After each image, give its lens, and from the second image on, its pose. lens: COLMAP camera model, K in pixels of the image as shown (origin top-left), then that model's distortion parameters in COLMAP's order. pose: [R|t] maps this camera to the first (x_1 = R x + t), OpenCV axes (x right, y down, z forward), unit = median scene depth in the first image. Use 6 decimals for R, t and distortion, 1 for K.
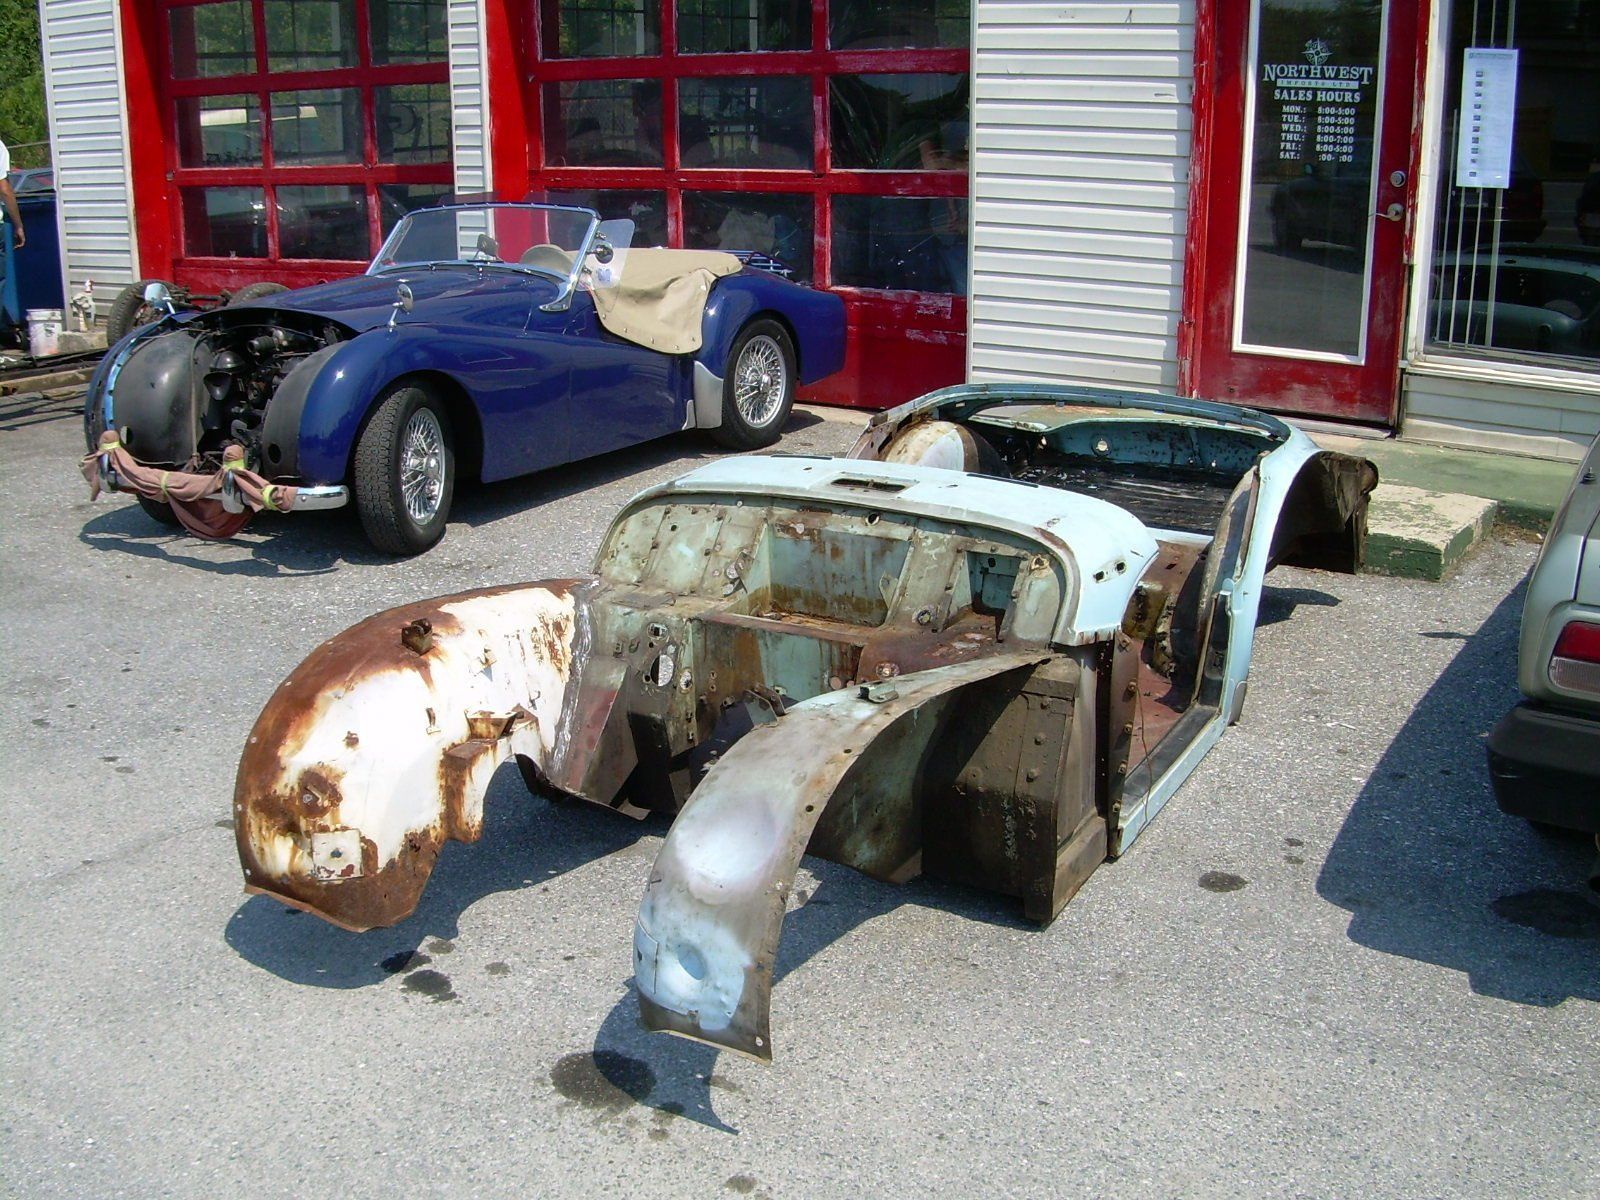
lens RADIAL K [[1786.0, 0, 801.1], [0, 1786.0, 652.9], [0, 0, 1]] dist [-0.210448, 0.072414]
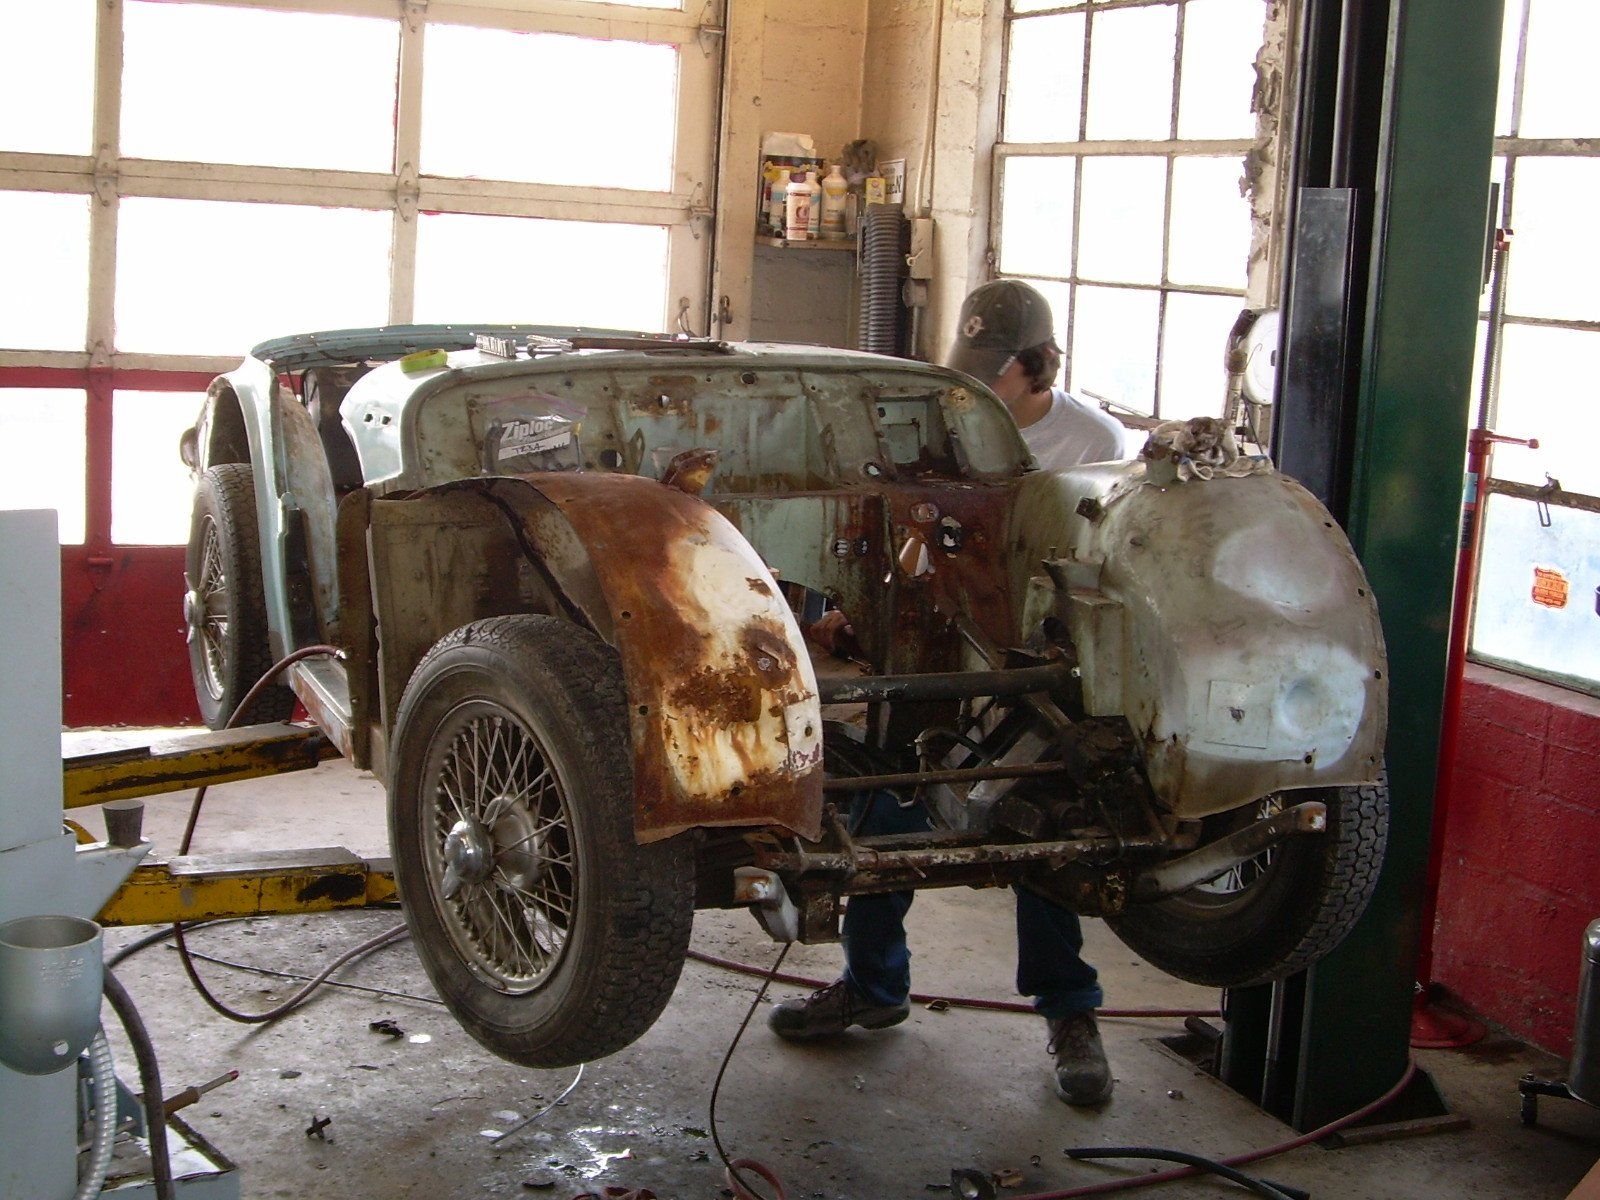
lens RADIAL K [[2420.0, 0, 801.7], [0, 2420.0, 744.8], [0, 0, 1]] dist [-0.101051, -0.061288]
pose [[0.575605, -0.140509, 0.805566, -1.046616], [0.231212, 0.972893, 0.004485, 0.110857], [-0.784359, 0.183675, 0.592490, 0.385771]]
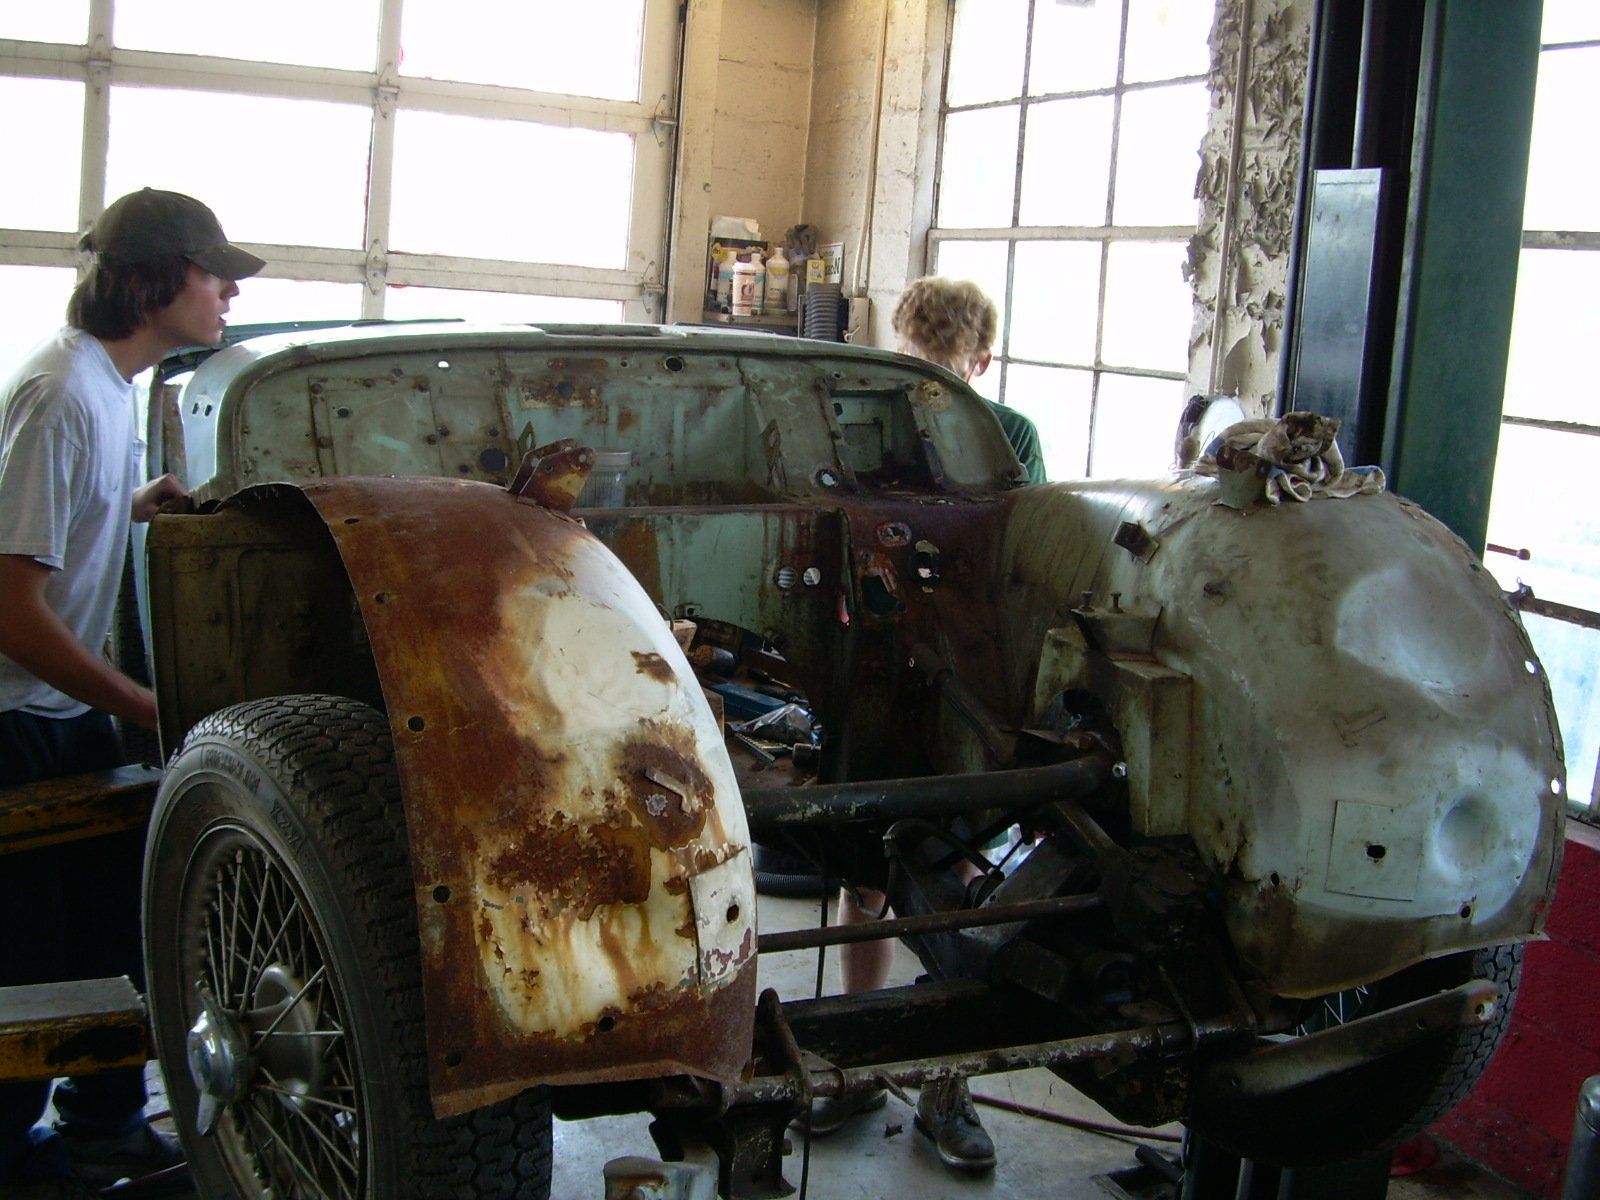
lens RADIAL K [[1782.2, 0, 805.1], [0, 1782.2, 689.2], [0, 0, 1]] dist [-0.214782, 0.107430]
pose [[0.552340, -0.135864, 0.822473, -0.590261], [0.219440, 0.975529, 0.013780, 0.055721], [-0.804218, 0.172872, 0.568637, 0.696114]]
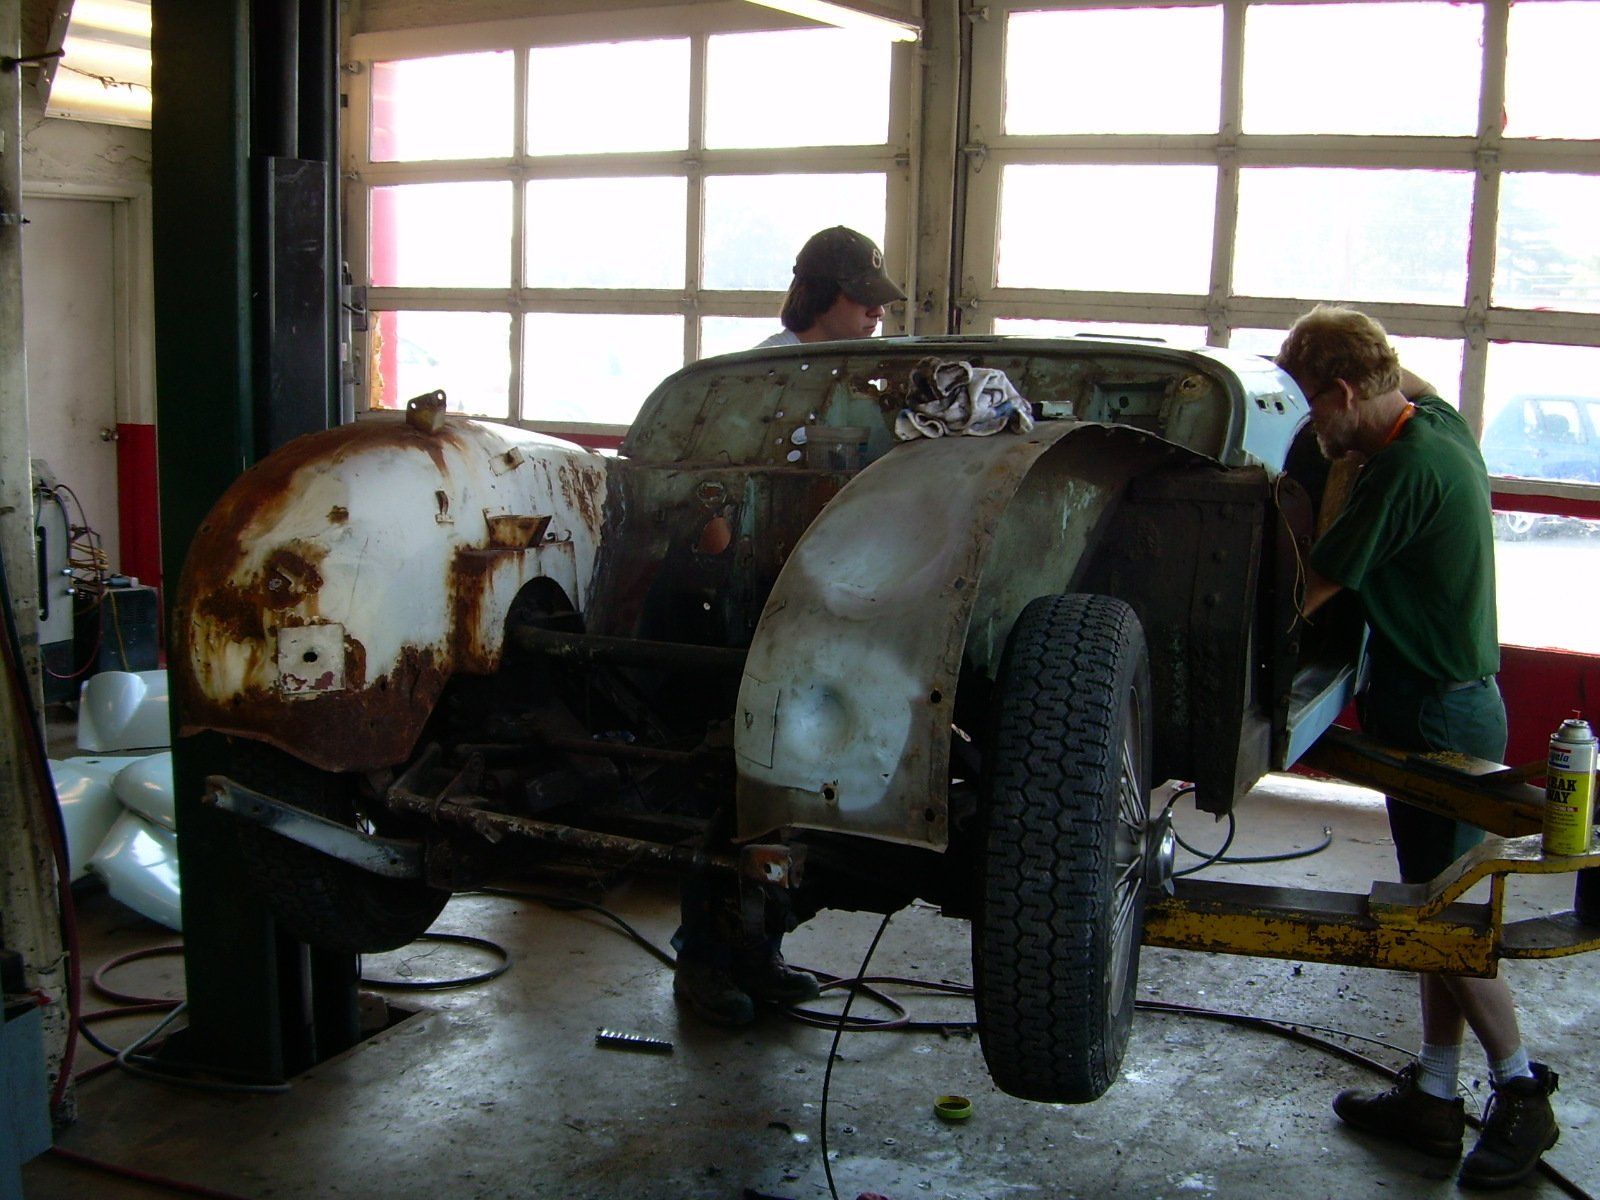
lens RADIAL K [[1782.2, 0, 805.1], [0, 1782.2, 689.2], [0, 0, 1]] dist [-0.214782, 0.107430]
pose [[0.998768, 0.009975, 0.048606, -0.089024], [-0.002737, 0.989170, -0.146752, 0.227188], [-0.049544, 0.146438, 0.987978, 0.252531]]
